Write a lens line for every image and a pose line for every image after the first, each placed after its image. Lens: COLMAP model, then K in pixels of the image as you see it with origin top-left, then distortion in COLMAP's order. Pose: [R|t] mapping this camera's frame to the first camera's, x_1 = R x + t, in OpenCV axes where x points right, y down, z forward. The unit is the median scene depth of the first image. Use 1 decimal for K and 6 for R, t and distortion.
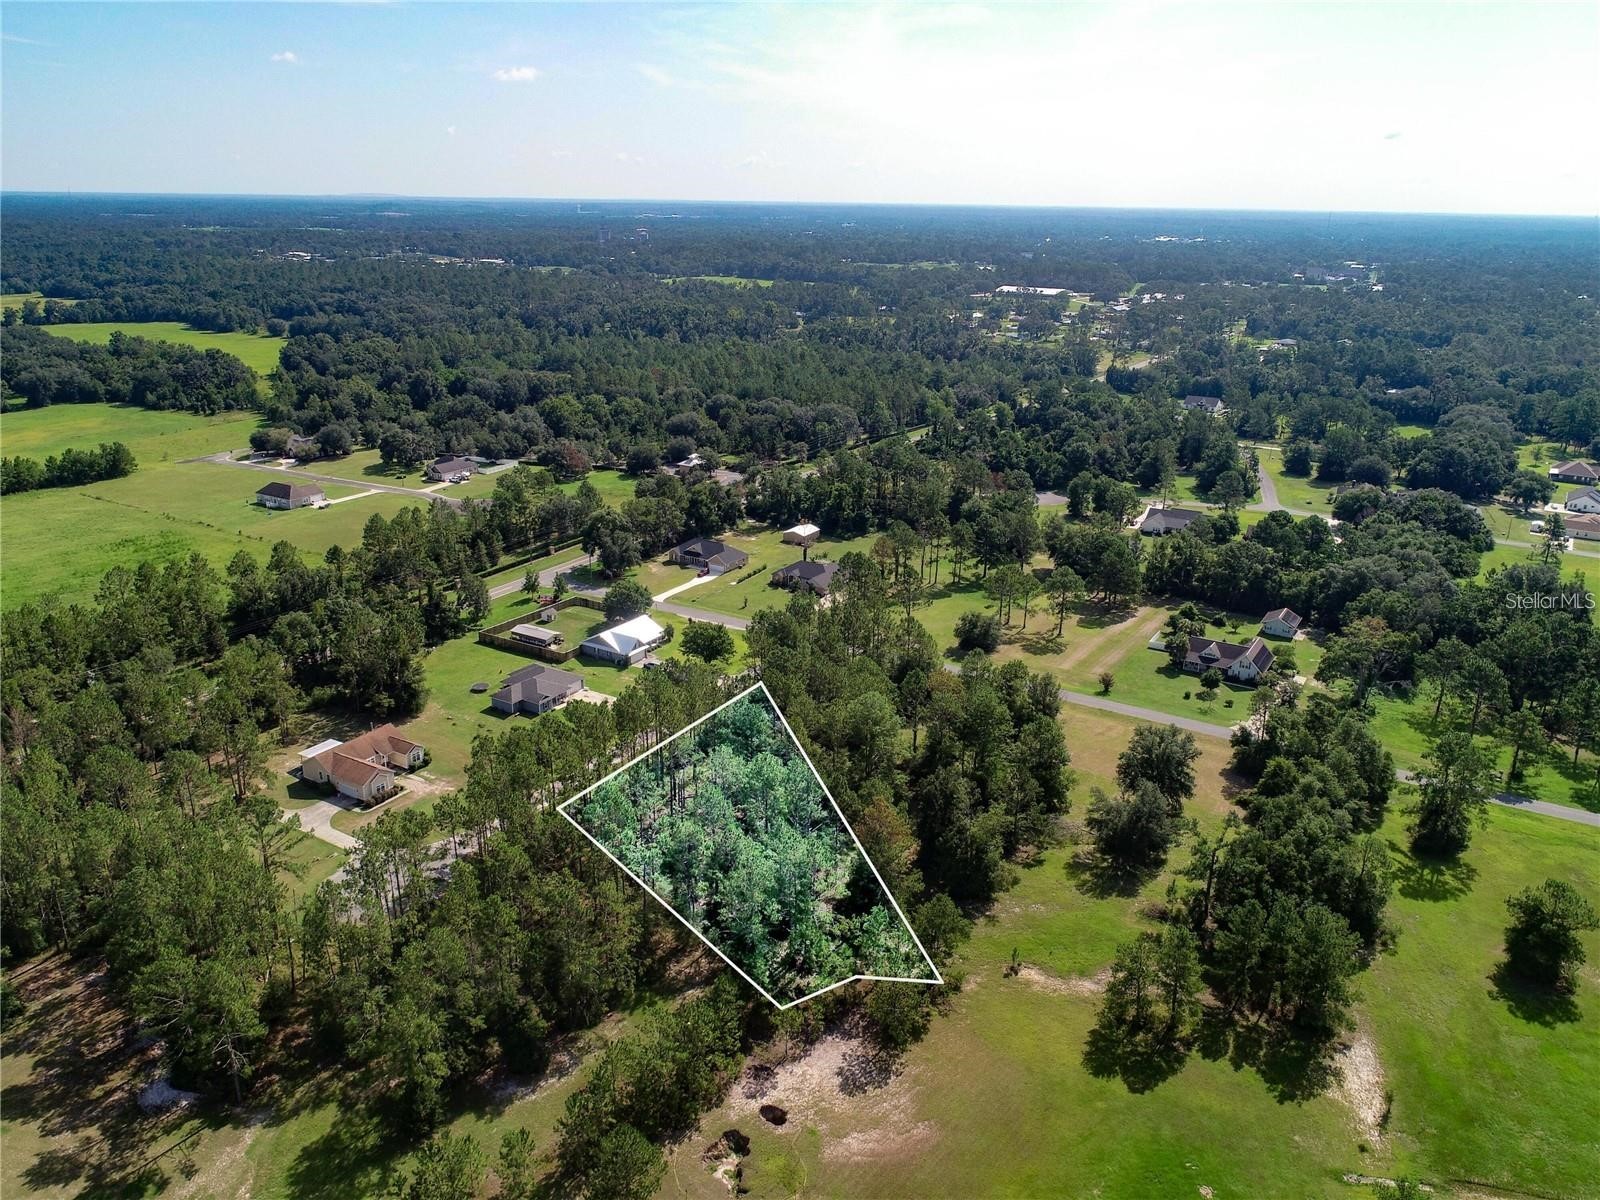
lens RADIAL K [[1206.9, 0, 774.9], [0, 1206.9, 605.6], [0, 0, 1]] dist [-0.007748, -0.002821]
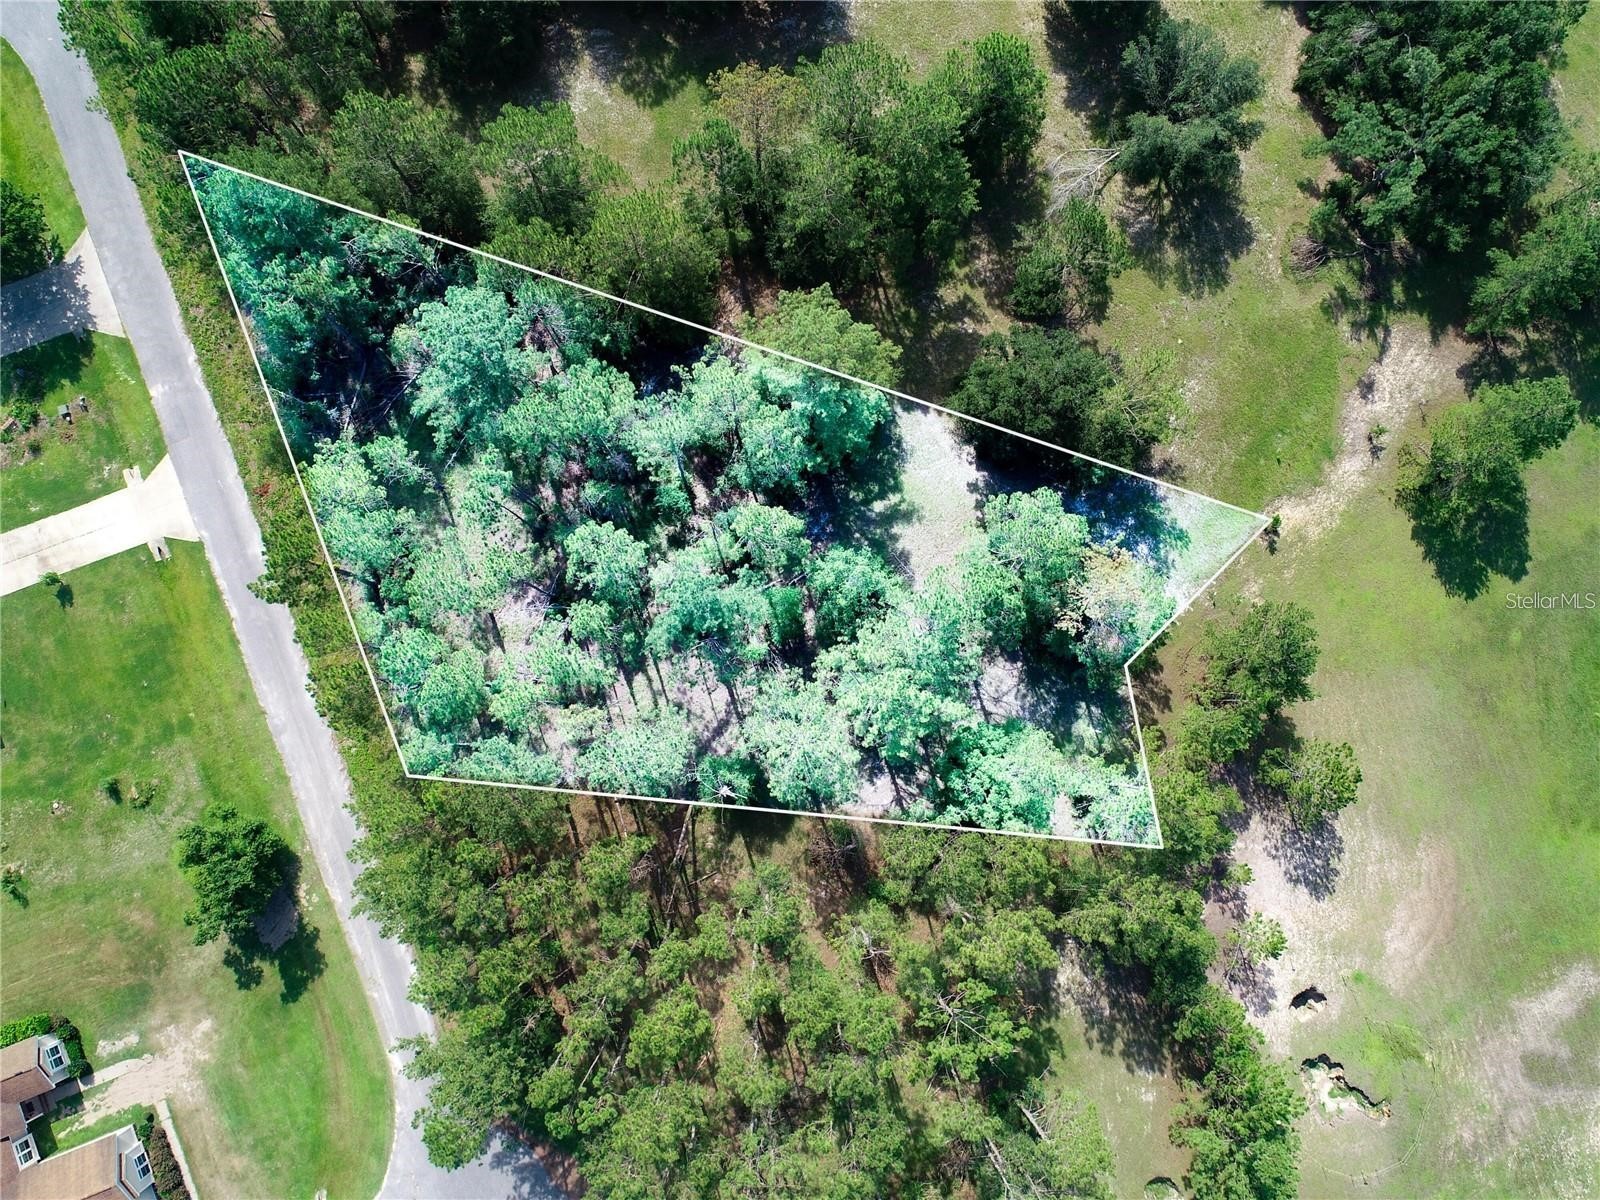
lens RADIAL K [[1207.0, 0, 796.0], [0, 1207.0, 597.8], [0, 0, 1]] dist [0.000931, -0.003507]
pose [[0.594976, -0.800086, 0.076593, -0.024635], [0.243833, 0.270481, 0.931335, -0.229129], [-0.765865, -0.535446, 0.356017, 0.579202]]
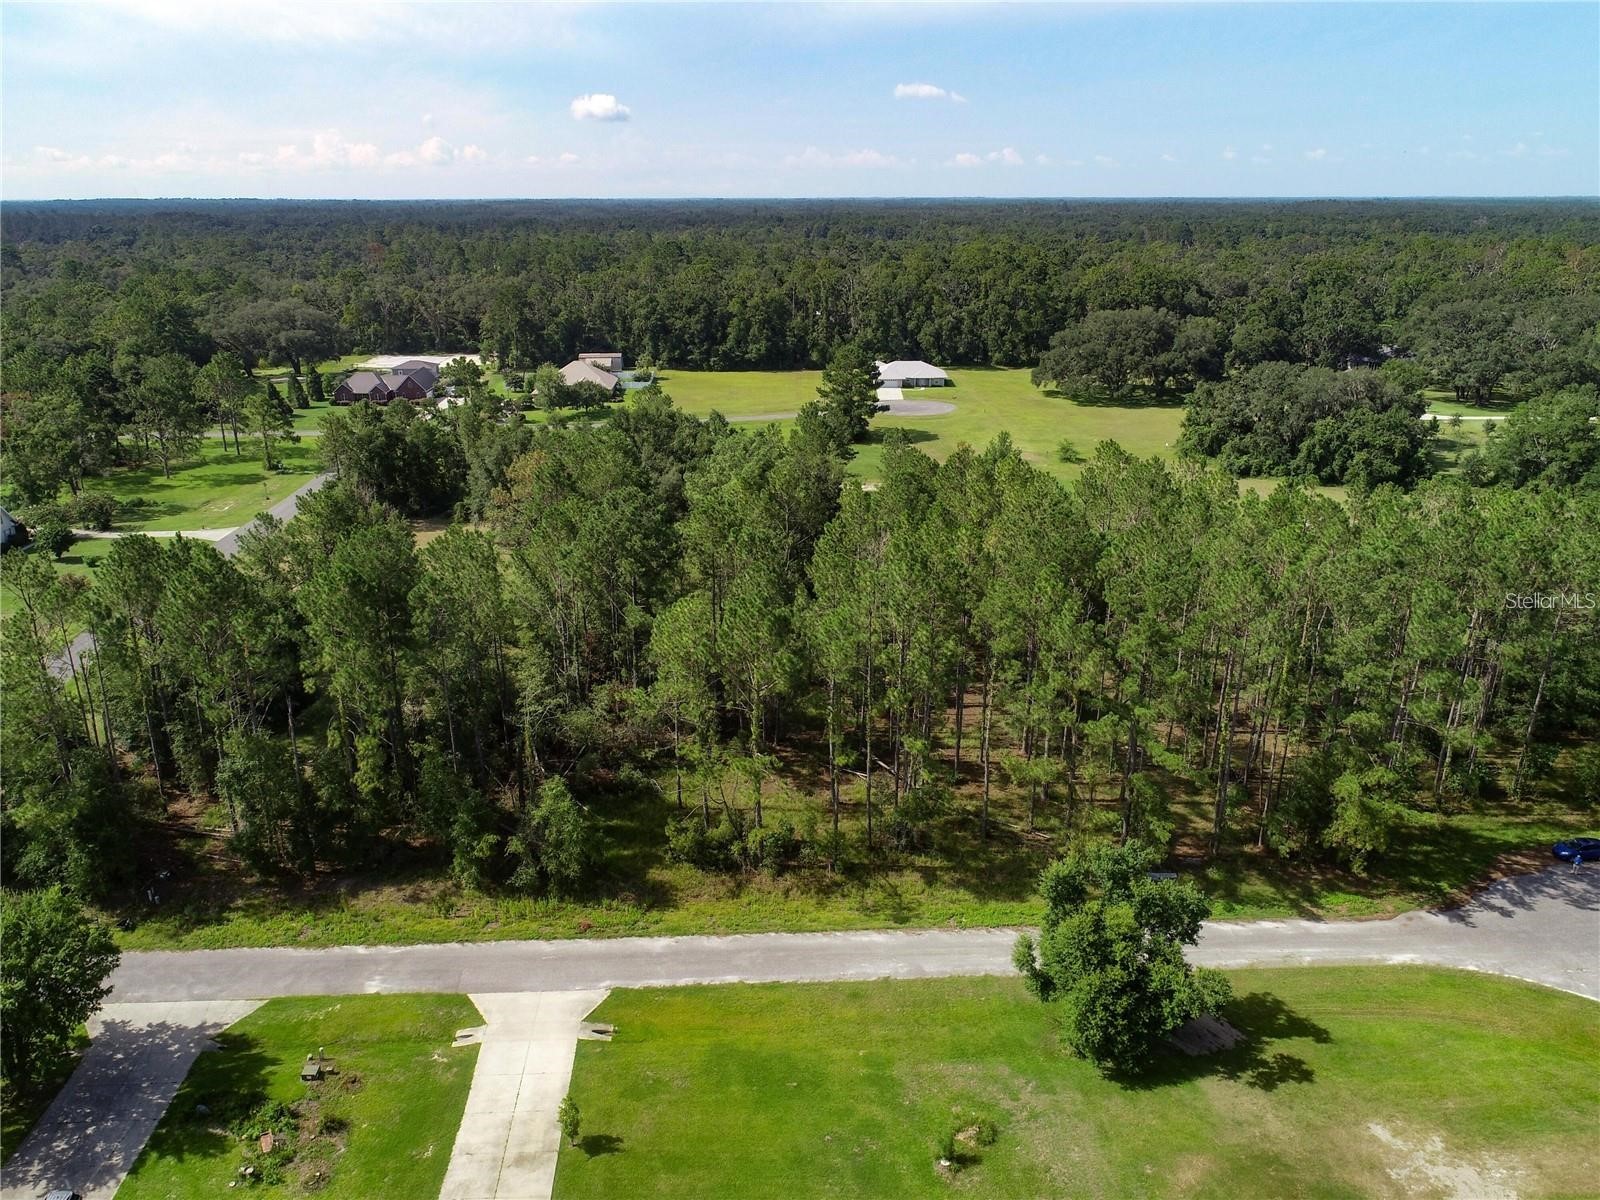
lens RADIAL K [[1207.0, 0, 796.0], [0, 1207.0, 597.8], [0, 0, 1]] dist [0.000931, -0.003507]
pose [[-0.581134, -0.267936, 0.768436, -0.299529], [0.258855, 0.834348, 0.486679, -0.102616], [-0.771542, 0.481739, -0.415512, 0.917878]]
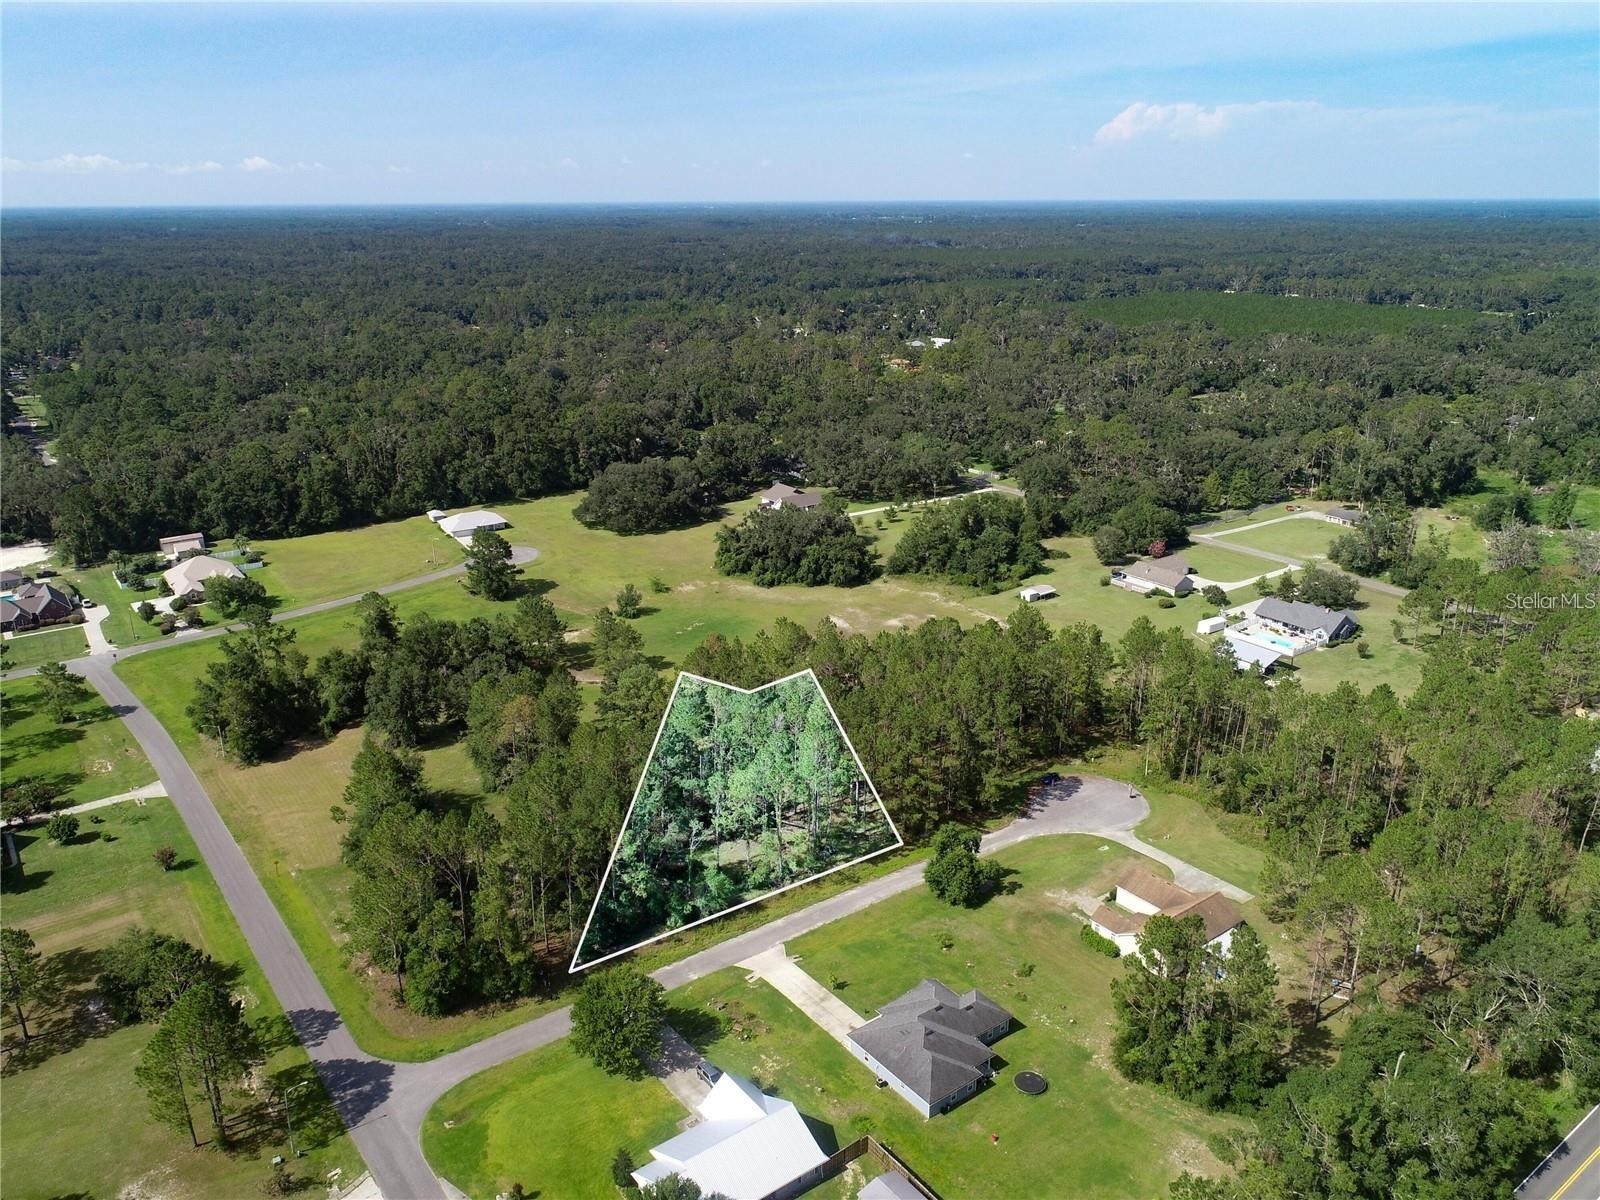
lens RADIAL K [[1207.0, 0, 796.0], [0, 1207.0, 597.8], [0, 0, 1]] dist [0.000931, -0.003507]
pose [[-0.932617, -0.122139, 0.339569, -0.292350], [0.109680, 0.800528, 0.589173, -0.422754], [-0.343795, 0.586717, -0.733190, 1.230881]]
